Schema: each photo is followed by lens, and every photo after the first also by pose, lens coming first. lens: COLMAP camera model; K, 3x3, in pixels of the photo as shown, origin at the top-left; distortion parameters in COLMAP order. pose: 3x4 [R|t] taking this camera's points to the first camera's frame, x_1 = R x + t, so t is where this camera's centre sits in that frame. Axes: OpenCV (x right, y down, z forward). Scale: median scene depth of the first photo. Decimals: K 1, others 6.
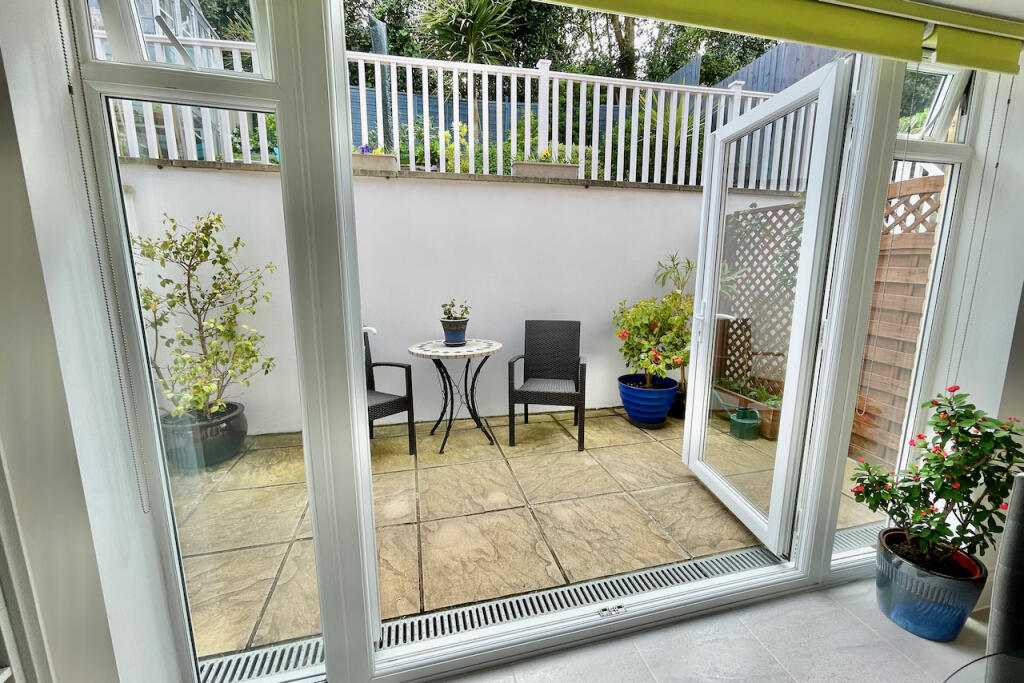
lens RADIAL K [[415.9, 0, 512.3], [0, 415.9, 339.6], [0, 0, 1]] dist [-0.008364, 0.001603]
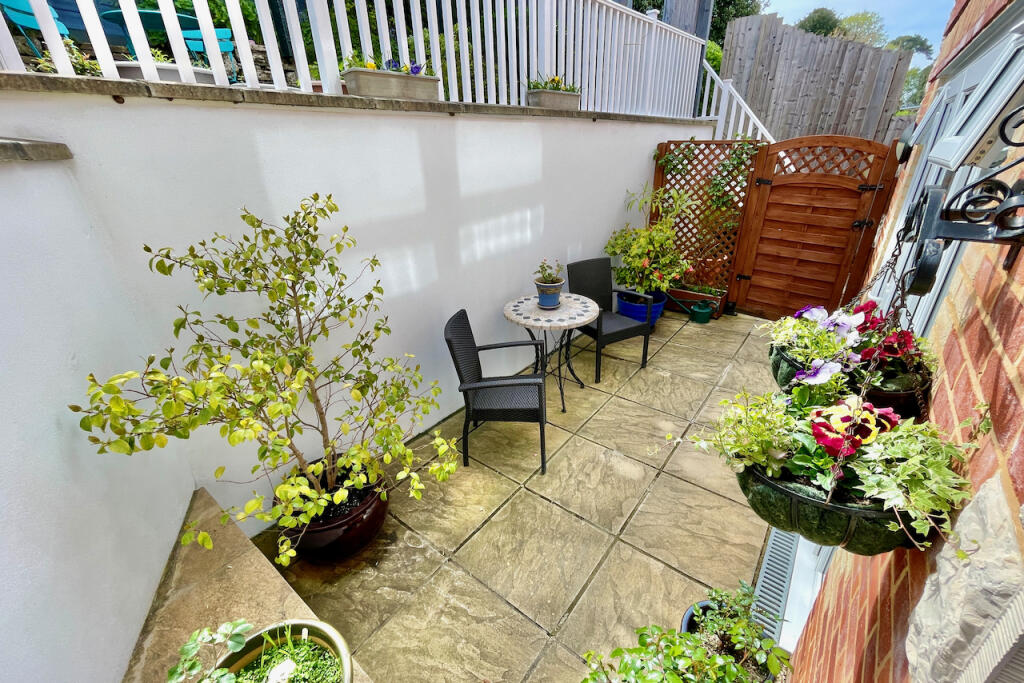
lens RADIAL K [[415.9, 0, 514.2], [0, 415.9, 339.4], [0, 0, 1]] dist [-0.008364, 0.001603]
pose [[0.795234, -0.276593, 0.539536, -0.715274], [0.131001, 0.947244, 0.292519, -0.200297], [-0.591981, -0.161942, 0.789515, 0.257813]]
